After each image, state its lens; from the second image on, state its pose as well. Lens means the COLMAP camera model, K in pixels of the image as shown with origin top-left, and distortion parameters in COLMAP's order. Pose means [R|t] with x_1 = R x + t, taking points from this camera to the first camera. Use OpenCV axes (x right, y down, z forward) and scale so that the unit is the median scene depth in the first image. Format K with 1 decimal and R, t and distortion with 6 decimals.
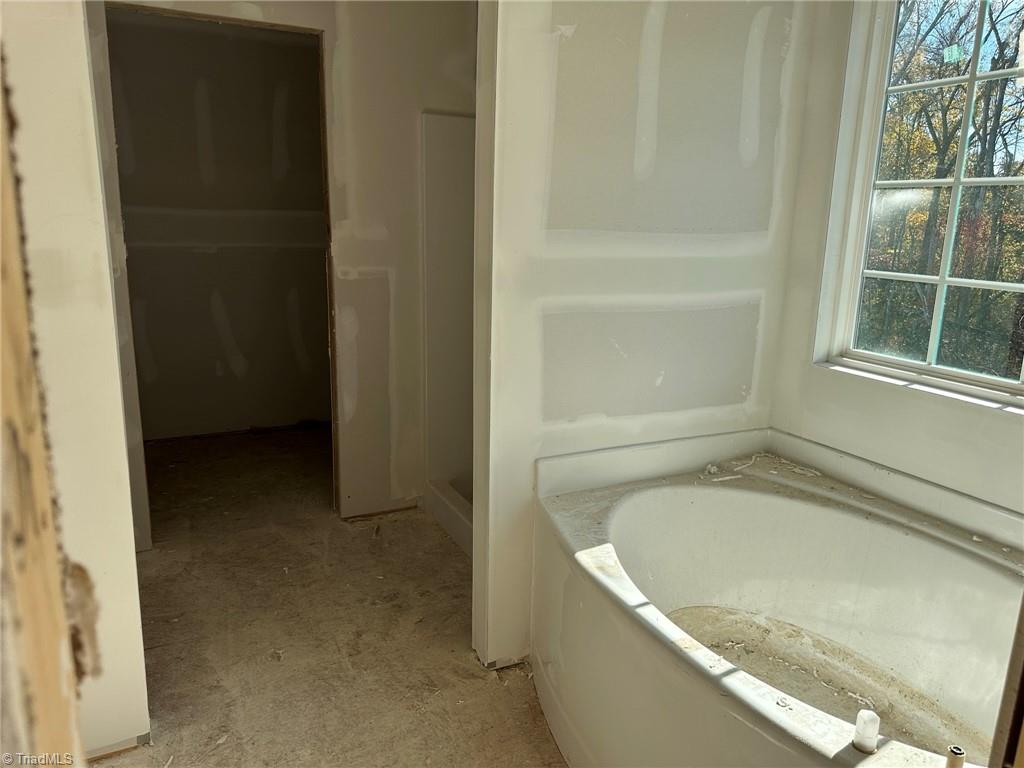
lens RADIAL K [[730.6, 0, 520.1], [0, 730.6, 373.2], [0, 0, 1]] dist [0.095537, -0.122250]
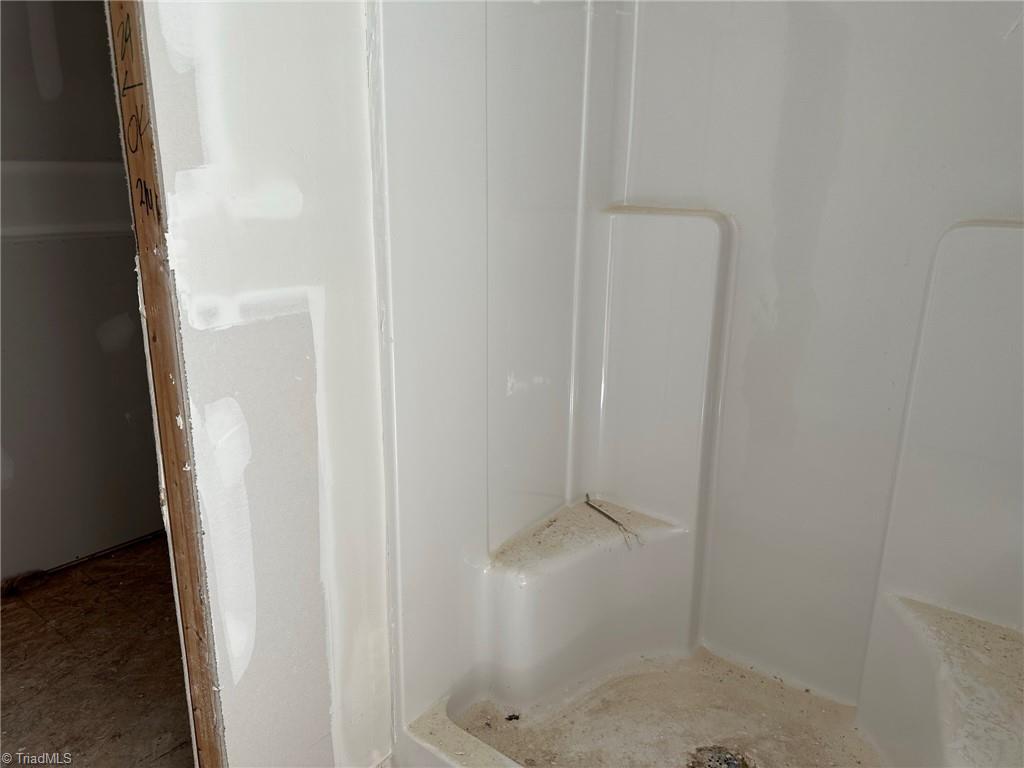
lens RADIAL K [[720.1, 0, 510.1], [0, 720.1, 378.6], [0, 0, 1]] dist [0.090588, -0.130472]
pose [[0.904695, -0.119909, 0.408839, -0.310688], [0.099299, 0.992496, 0.071357, -0.139832], [-0.414328, -0.023959, 0.909812, 0.735786]]
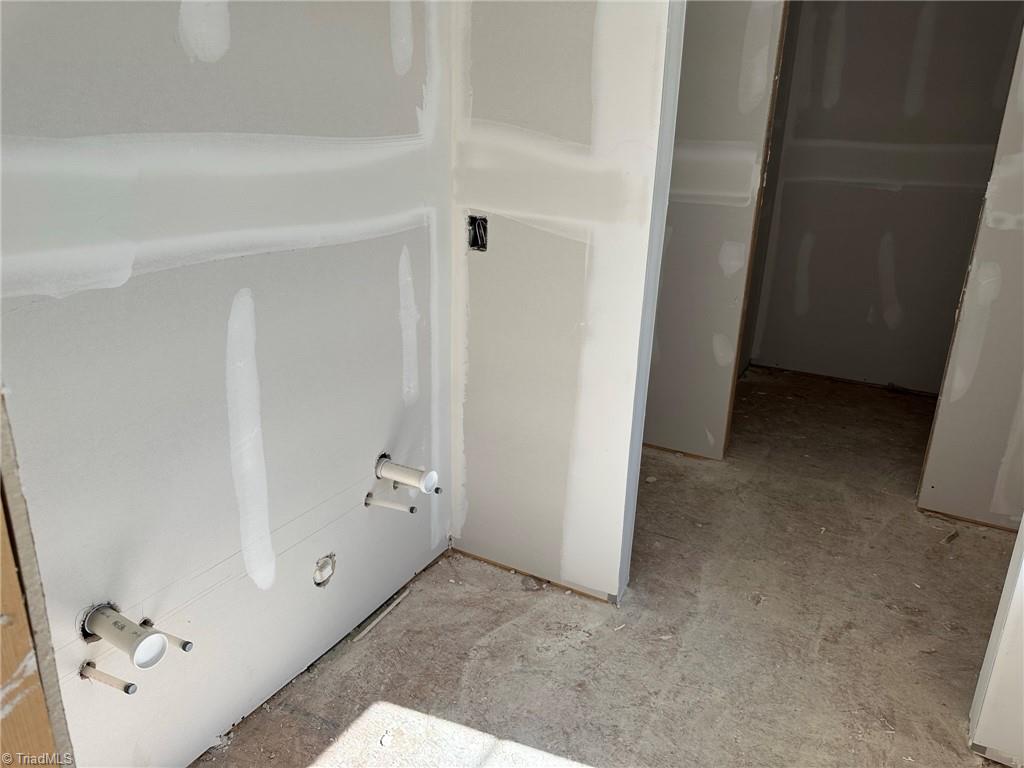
lens RADIAL K [[739.4, 0, 515.3], [0, 739.4, 371.9], [0, 0, 1]] dist [0.038035, -0.039821]
pose [[0.566697, 0.250259, -0.785000, 0.175073], [-0.193476, 0.966534, 0.168461, -0.014356], [0.800888, 0.056412, 0.596151, 0.125194]]
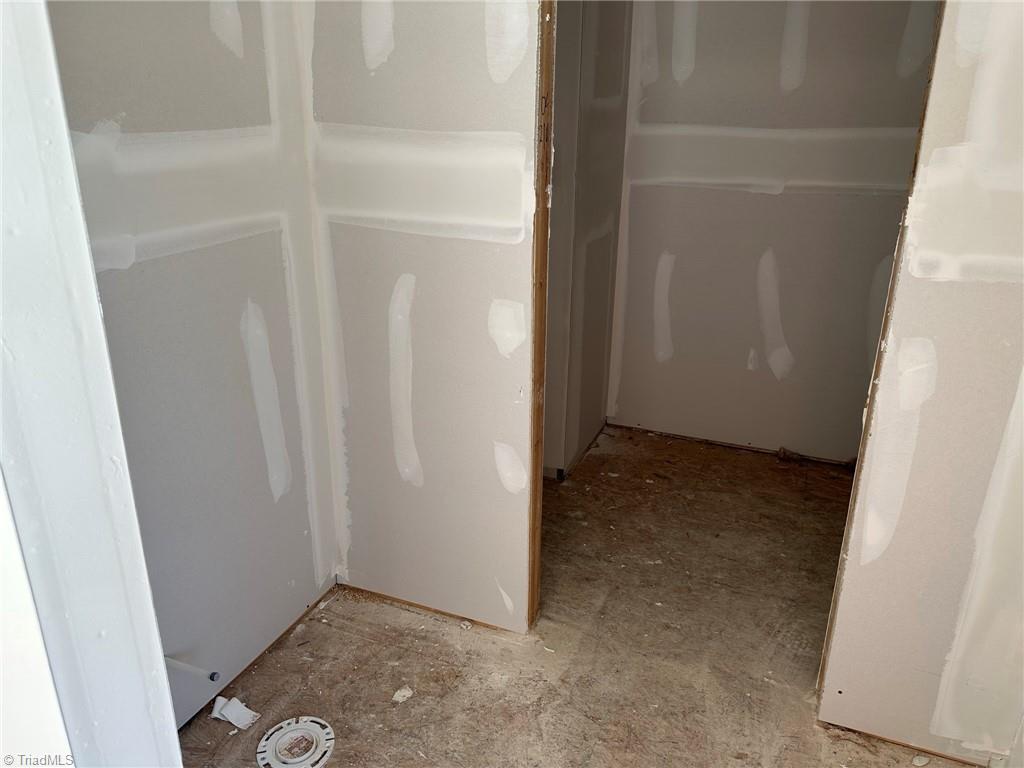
lens RADIAL K [[730.6, 0, 520.1], [0, 730.6, 373.2], [0, 0, 1]] dist [0.095537, -0.122250]
pose [[0.656552, 0.230992, -0.718040, -0.074020], [-0.160031, 0.972940, 0.166666, -0.131527], [0.737109, 0.005484, 0.675752, 0.621843]]
